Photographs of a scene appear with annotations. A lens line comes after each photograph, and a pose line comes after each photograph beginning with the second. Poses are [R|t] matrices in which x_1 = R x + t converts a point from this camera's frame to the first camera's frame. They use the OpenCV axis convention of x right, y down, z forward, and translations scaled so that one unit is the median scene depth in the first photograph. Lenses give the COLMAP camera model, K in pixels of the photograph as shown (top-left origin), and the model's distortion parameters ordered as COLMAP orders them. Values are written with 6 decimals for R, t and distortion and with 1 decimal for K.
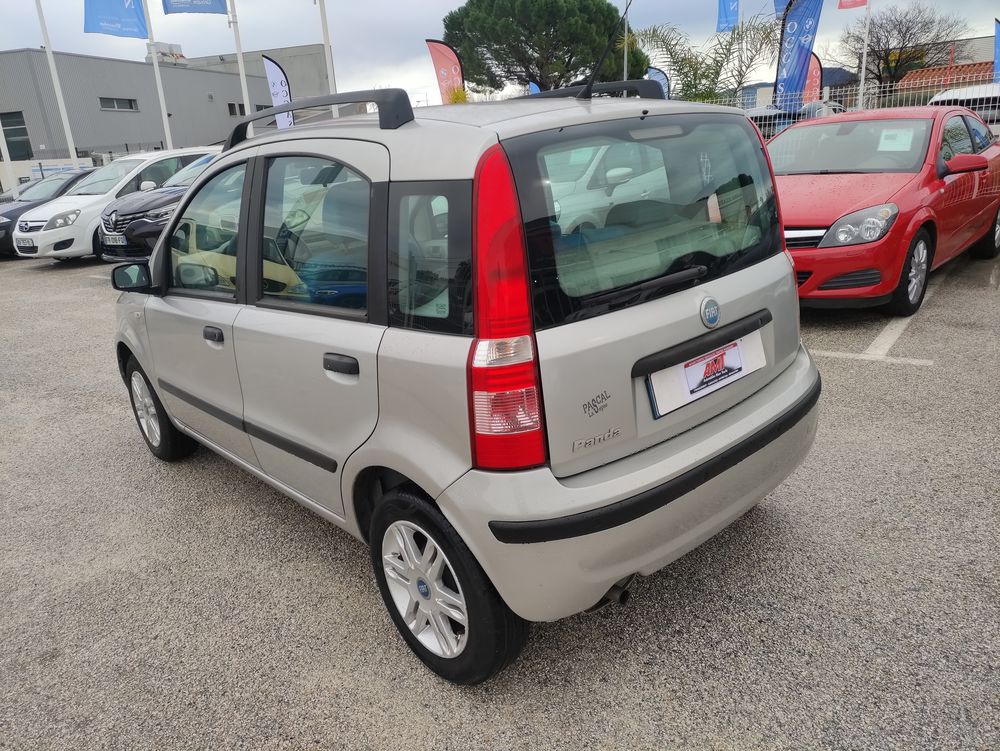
lens RADIAL K [[728.0, 0, 491.0], [0, 728.0, 375.4], [0, 0, 1]] dist [0.069215, -0.073693]
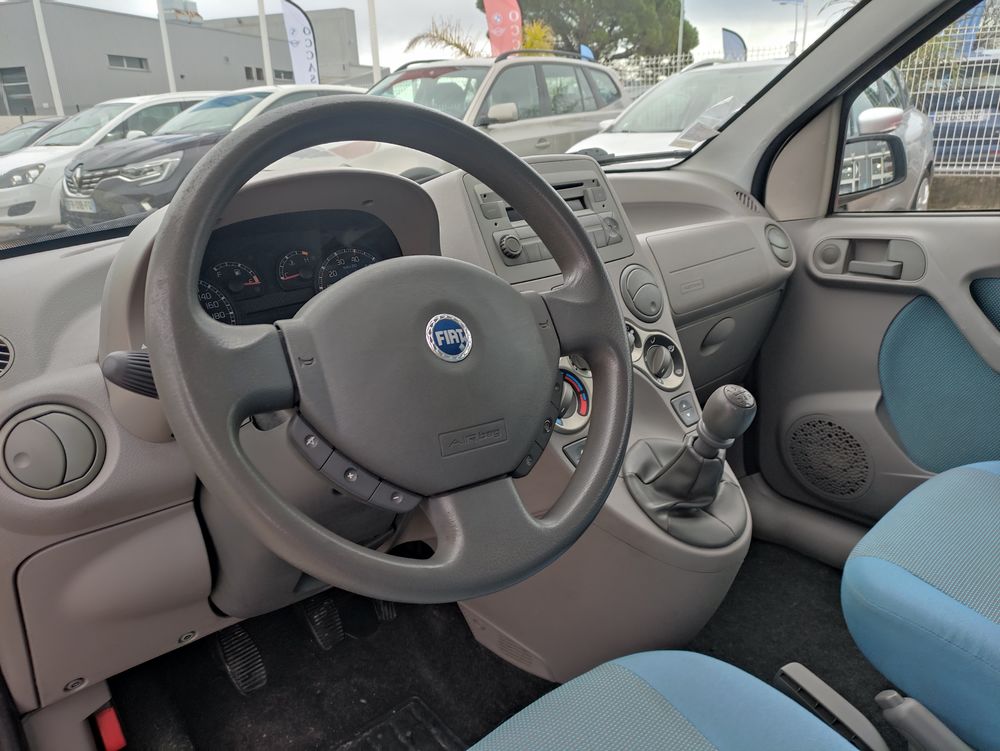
lens RADIAL K [[728.0, 0, 491.0], [0, 728.0, 375.4], [0, 0, 1]] dist [0.069215, -0.073693]
pose [[0.999266, 0.036899, -0.010272, -0.096807], [-0.036643, 0.999036, 0.024155, -0.049938], [0.011154, -0.023761, 0.999655, 0.283760]]
